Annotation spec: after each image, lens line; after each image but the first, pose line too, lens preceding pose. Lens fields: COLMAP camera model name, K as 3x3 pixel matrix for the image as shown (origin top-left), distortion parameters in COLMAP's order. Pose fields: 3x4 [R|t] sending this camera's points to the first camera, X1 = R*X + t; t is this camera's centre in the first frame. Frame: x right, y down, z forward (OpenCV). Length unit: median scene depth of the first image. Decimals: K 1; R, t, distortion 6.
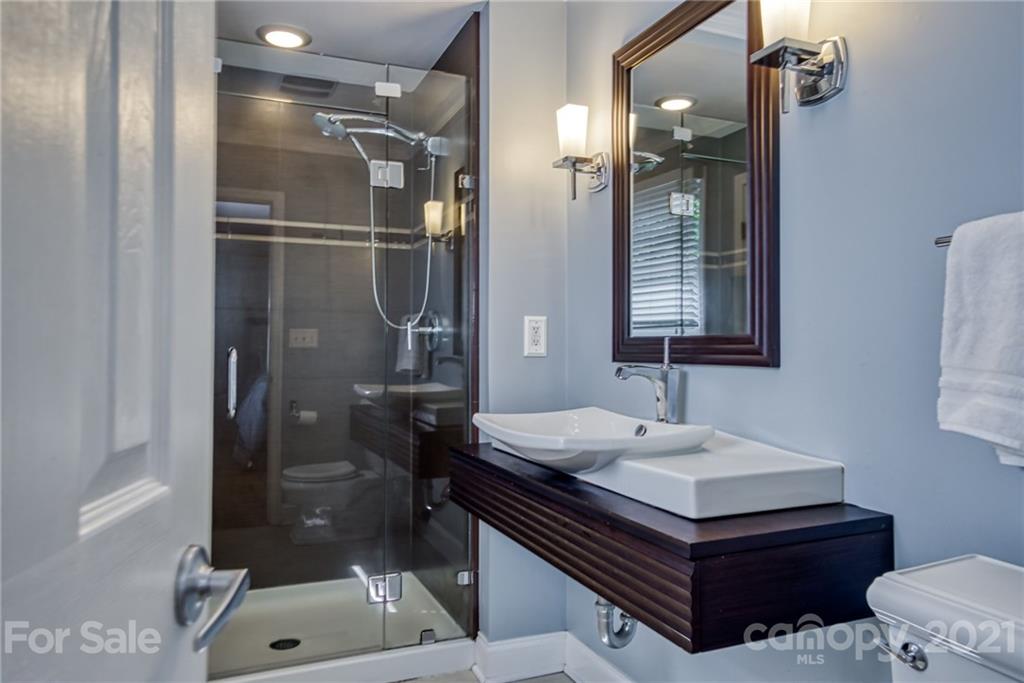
lens RADIAL K [[666.8, 0, 483.0], [0, 666.8, 337.1], [0, 0, 1]] dist [0.003748, 0.003260]
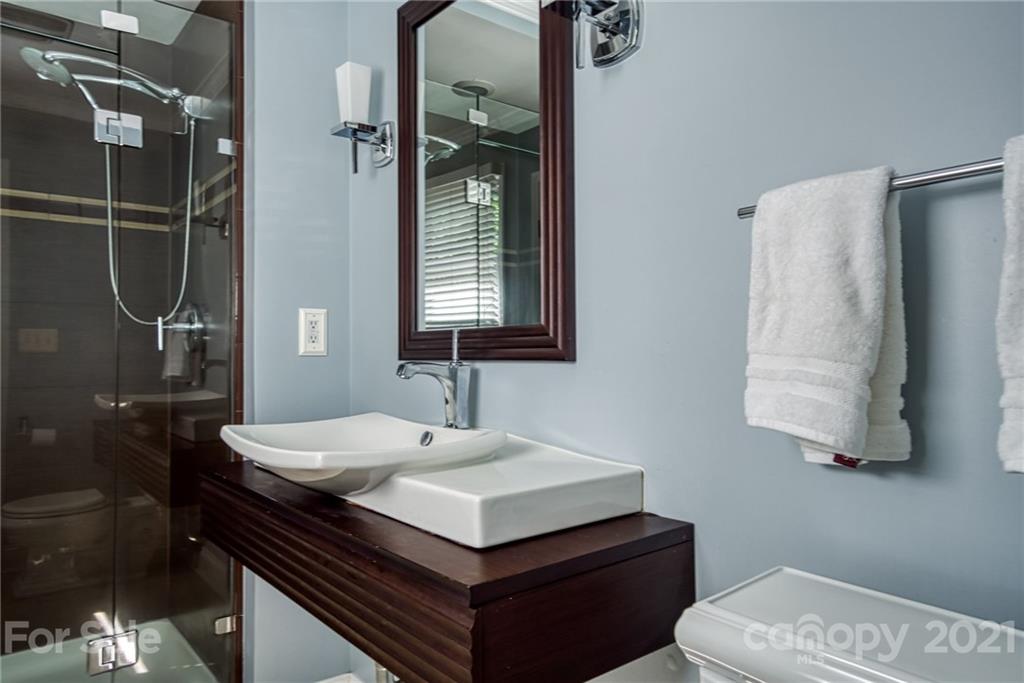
lens RADIAL K [[666.8, 0, 483.0], [0, 666.8, 337.1], [0, 0, 1]] dist [0.003748, 0.003260]
pose [[0.960695, -0.002043, 0.277598, 0.060781], [0.004504, 0.999956, -0.008226, 0.015318], [-0.277569, 0.009153, 0.960662, 0.138005]]
